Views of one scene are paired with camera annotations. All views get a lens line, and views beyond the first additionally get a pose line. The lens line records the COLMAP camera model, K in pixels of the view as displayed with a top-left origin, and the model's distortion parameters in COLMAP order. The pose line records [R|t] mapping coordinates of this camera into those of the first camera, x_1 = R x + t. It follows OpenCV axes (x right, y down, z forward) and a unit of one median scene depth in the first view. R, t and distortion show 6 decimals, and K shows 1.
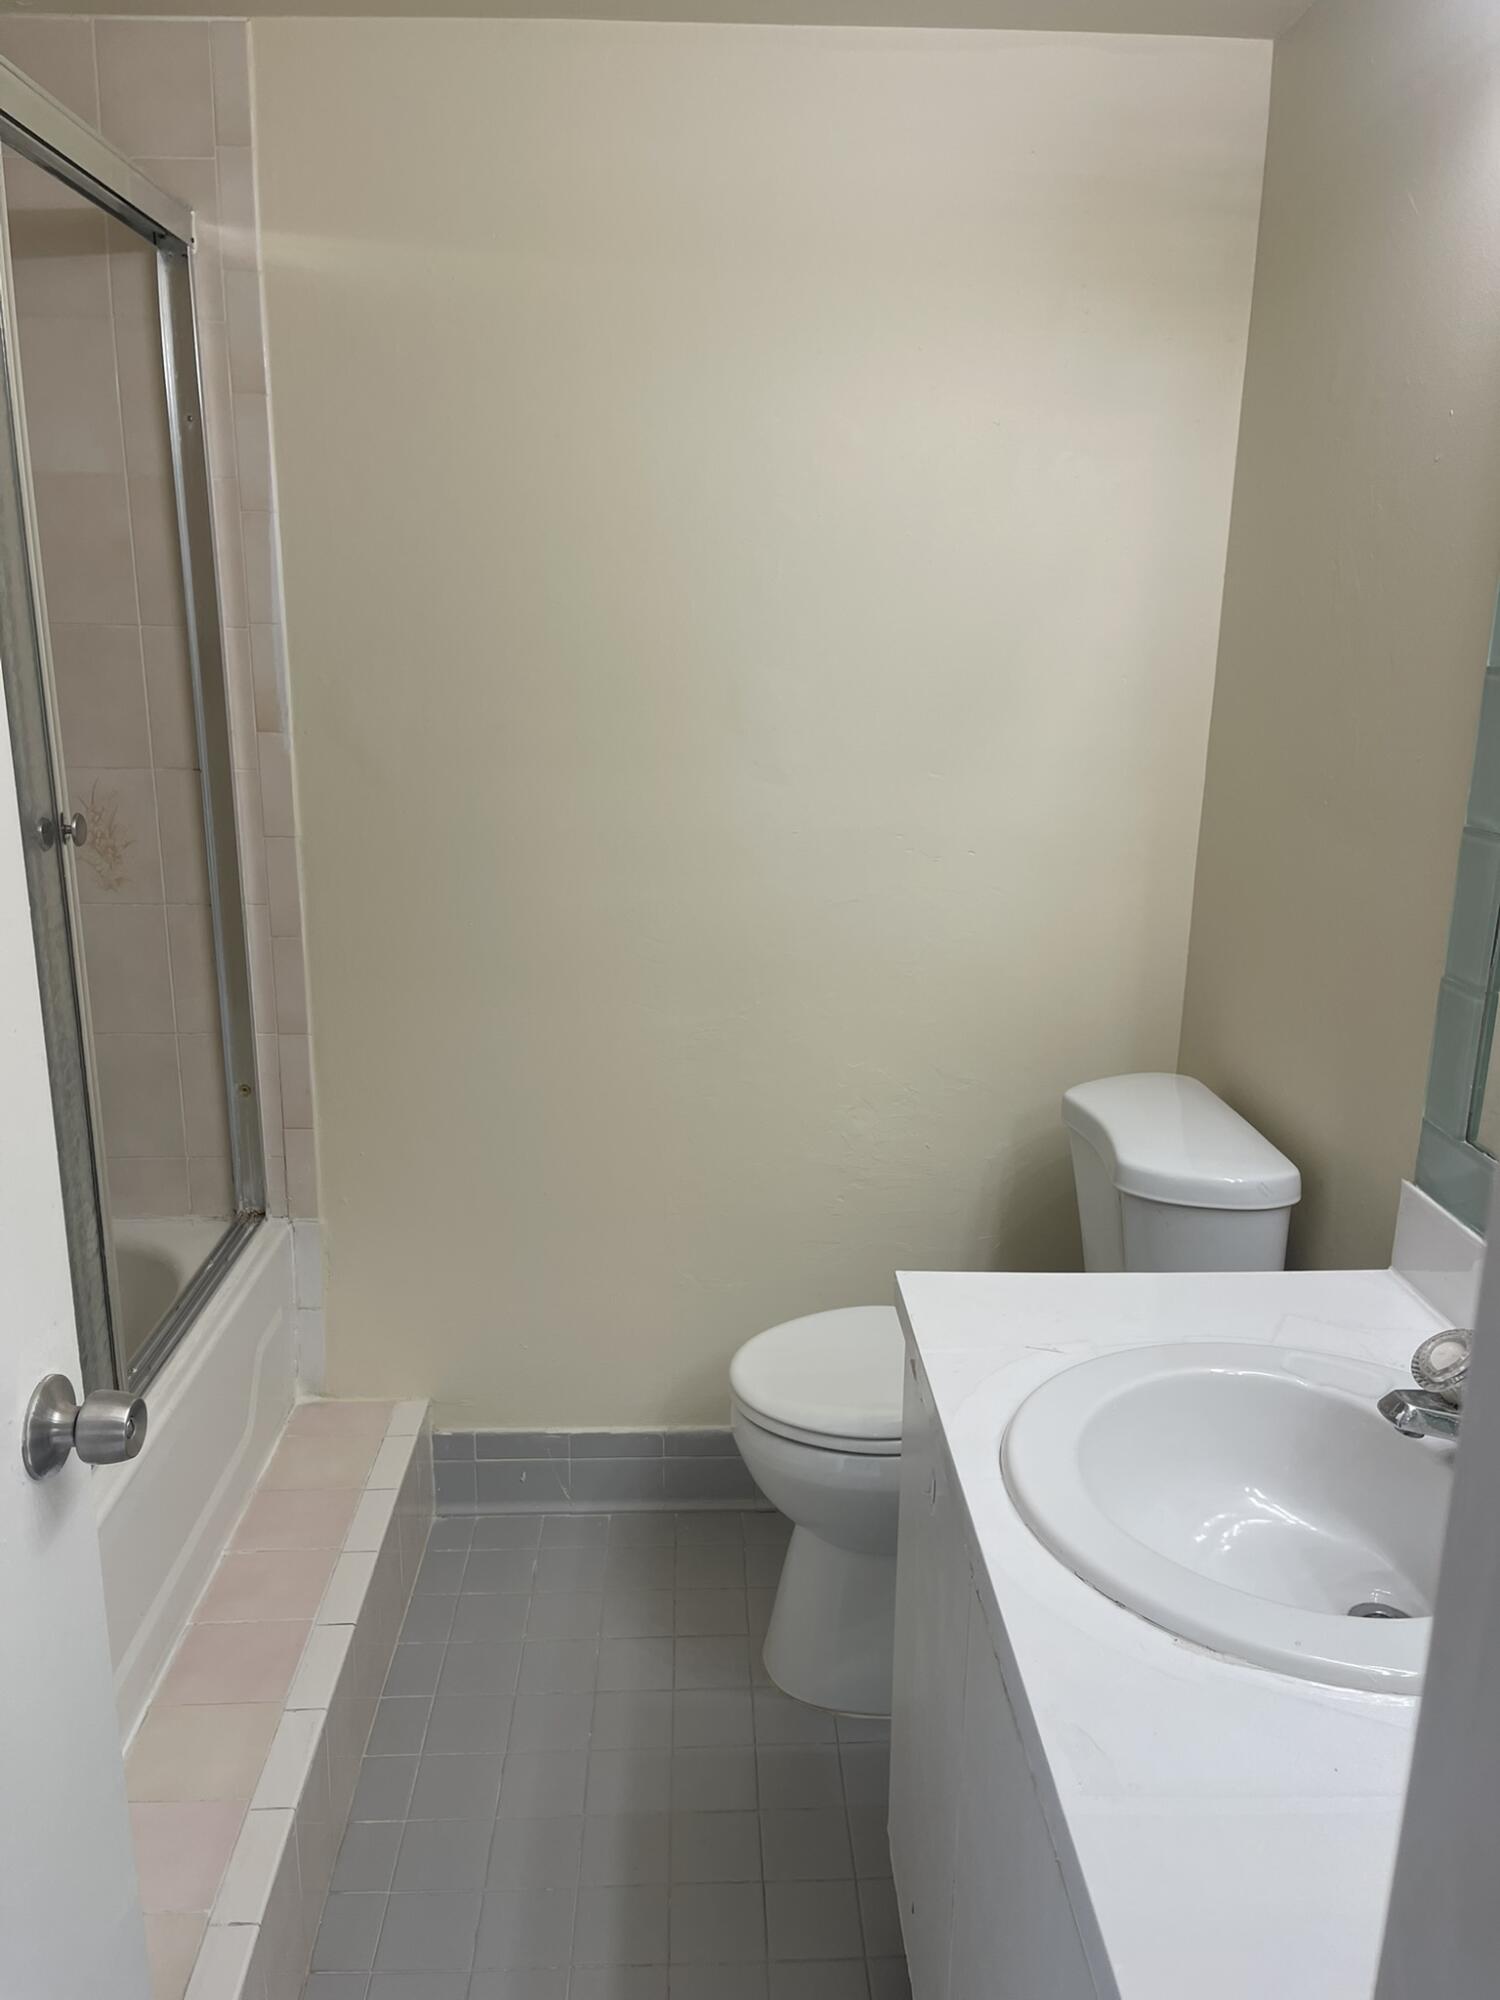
lens RADIAL K [[1503.2, 0, 750.9], [0, 1503.2, 991.1], [0, 0, 1]] dist [0.028749, -0.054811]
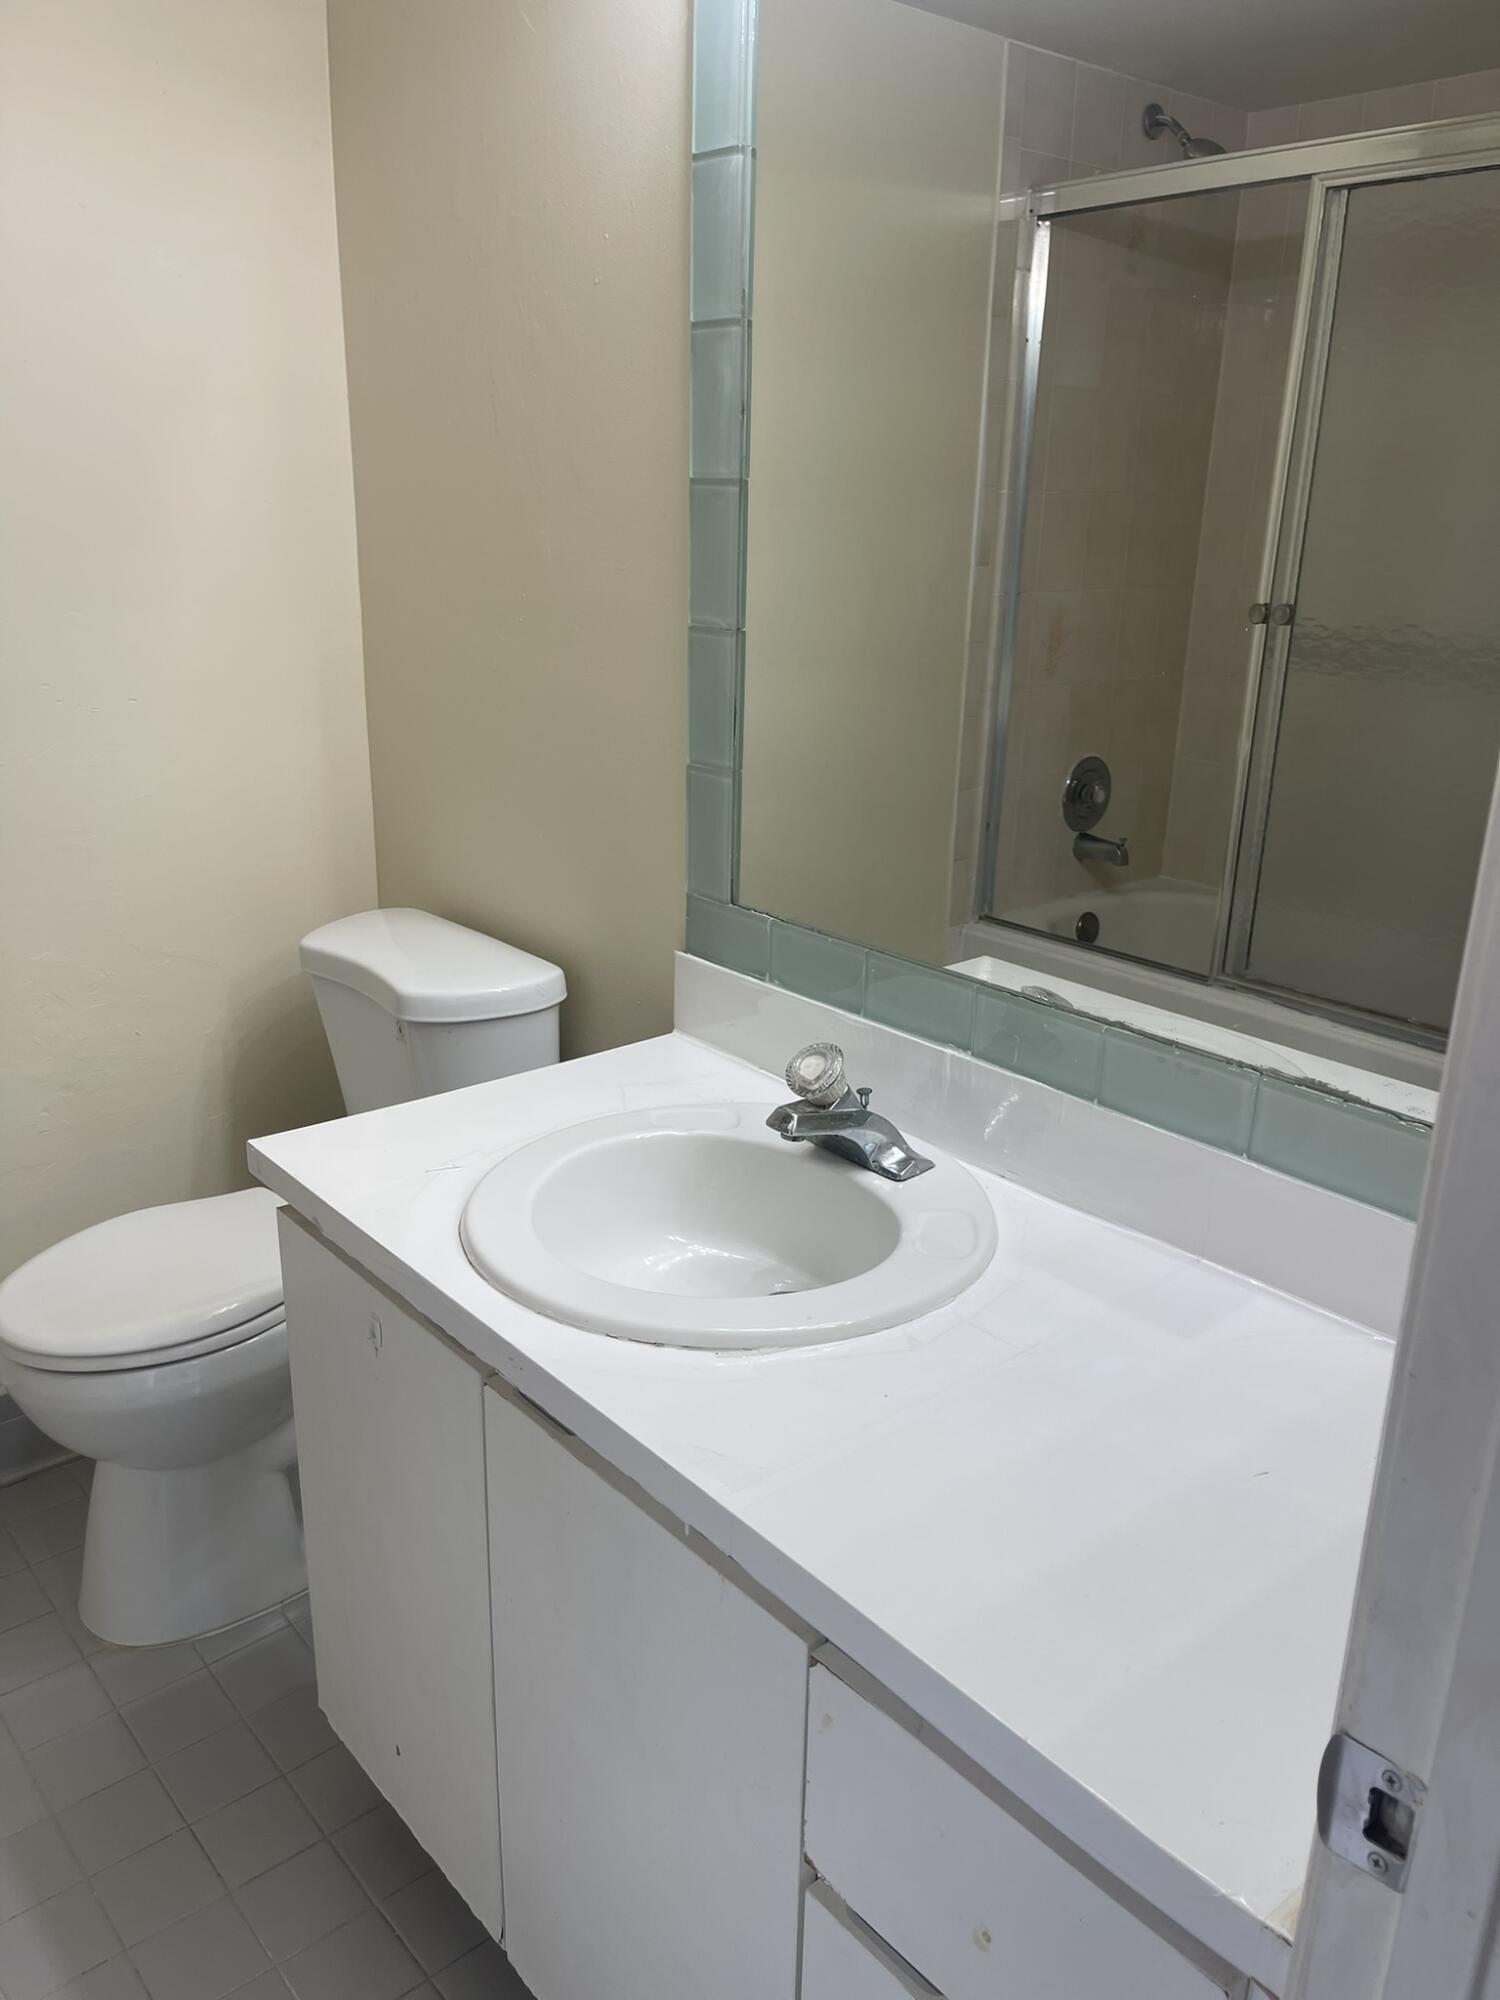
lens RADIAL K [[1503.2, 0, 760.6], [0, 1503.2, 1016.0], [0, 0, 1]] dist [0.028749, -0.054811]
pose [[0.768315, -0.190153, 0.611174, -0.208374], [0.133541, 0.981461, 0.137484, 0.026355], [-0.625986, -0.024014, 0.779464, 0.082901]]
